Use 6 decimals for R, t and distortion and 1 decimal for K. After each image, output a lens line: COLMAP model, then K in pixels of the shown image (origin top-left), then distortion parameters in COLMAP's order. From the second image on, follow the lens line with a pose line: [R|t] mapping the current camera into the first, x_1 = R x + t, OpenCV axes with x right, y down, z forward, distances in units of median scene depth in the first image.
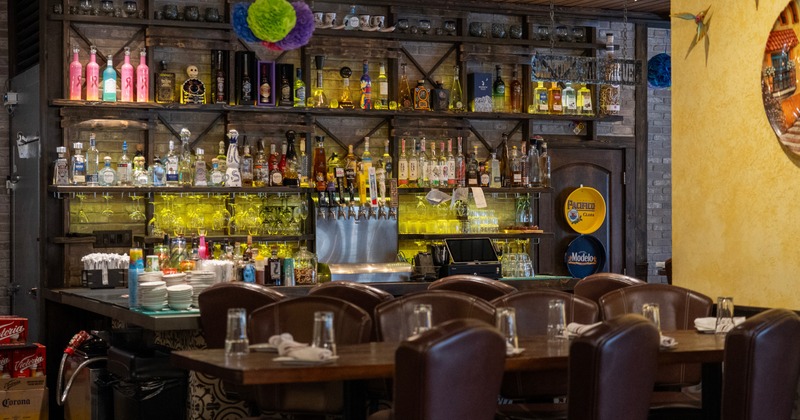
lens RADIAL K [[1281.7, 0, 402.0], [0, 1281.7, 210.3], [0, 0, 1]] dist [0.013520, 0.000000]
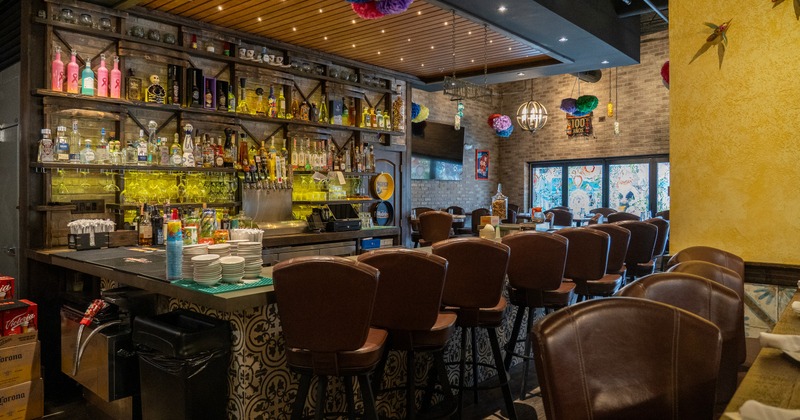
lens RADIAL K [[543.2, 0, 407.2], [0, 543.2, 190.3], [0, 0, 1]] dist [-0.032657, 0.010102]
pose [[0.914760, 0.003610, 0.403982, -0.153376], [-0.005277, 0.999982, 0.003013, 0.003340], [-0.403963, -0.004888, 0.914762, 0.396643]]
